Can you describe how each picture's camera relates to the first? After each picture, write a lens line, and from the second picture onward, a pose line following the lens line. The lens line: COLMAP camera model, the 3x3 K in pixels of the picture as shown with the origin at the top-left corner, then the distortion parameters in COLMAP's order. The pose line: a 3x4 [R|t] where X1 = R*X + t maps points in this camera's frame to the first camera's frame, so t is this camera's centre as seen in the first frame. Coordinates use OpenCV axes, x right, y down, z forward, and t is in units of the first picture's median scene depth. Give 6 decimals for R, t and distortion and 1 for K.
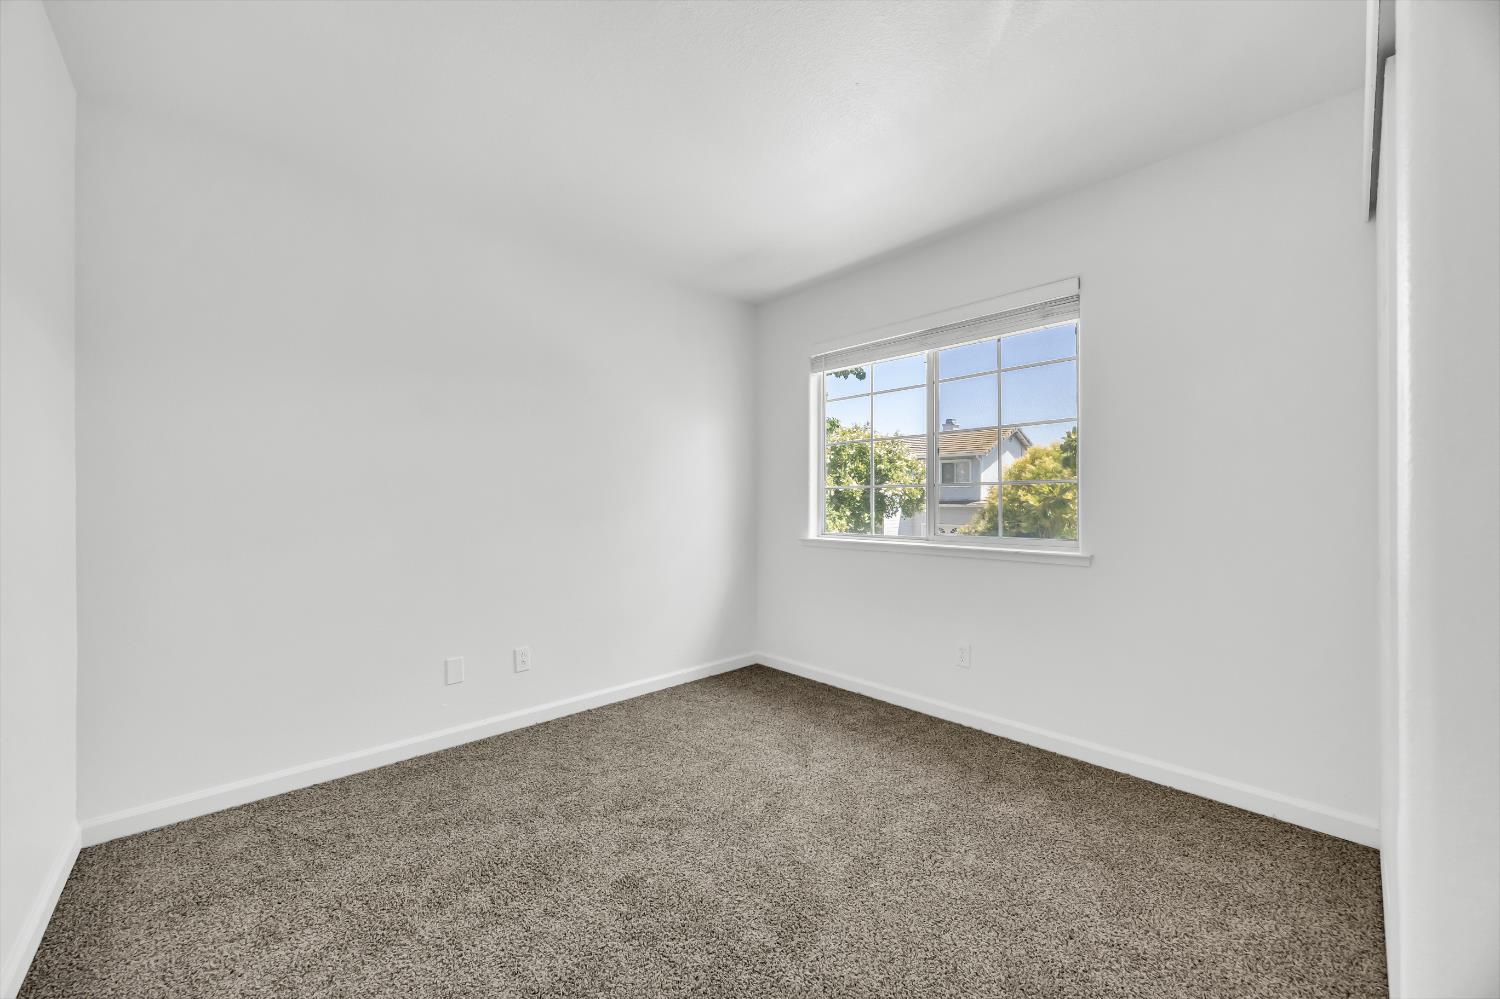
lens RADIAL K [[563.1, 0, 741.4], [0, 563.1, 500.1], [0, 0, 1]] dist [0.000483, 0.000035]
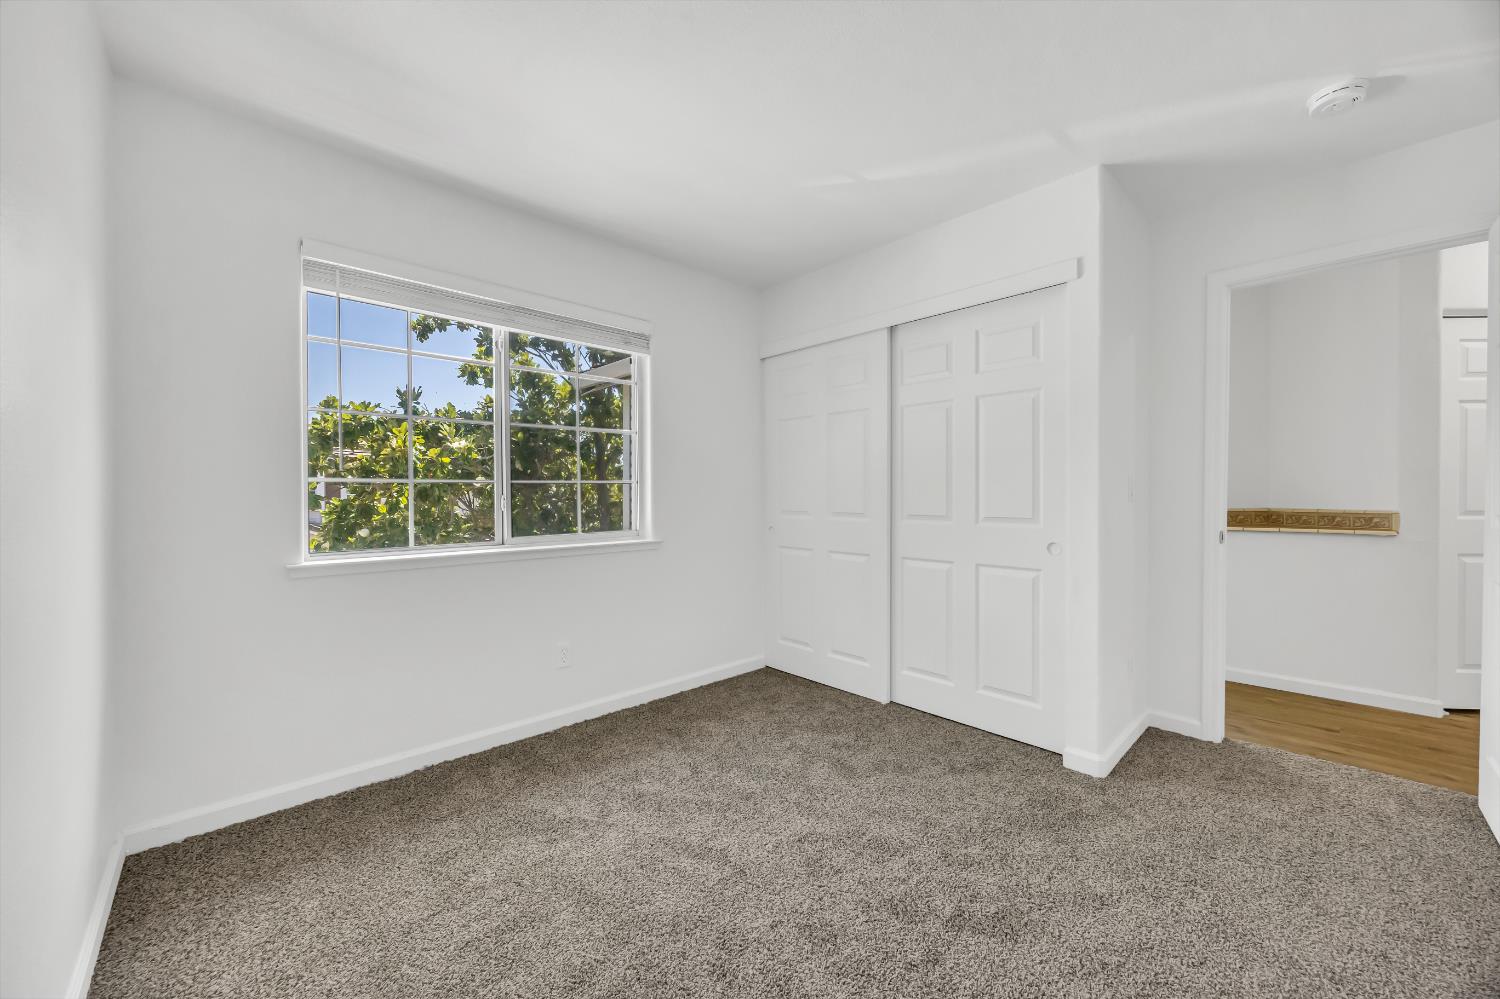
lens RADIAL K [[563.1, 0, 749.3], [0, 563.1, 505.5], [0, 0, 1]] dist [0.000483, 0.000035]
pose [[0.013032, -0.014698, 0.999807, -0.449161], [0.008783, 0.999855, 0.014584, 0.000200], [-0.999877, 0.008591, 0.013159, 0.509720]]
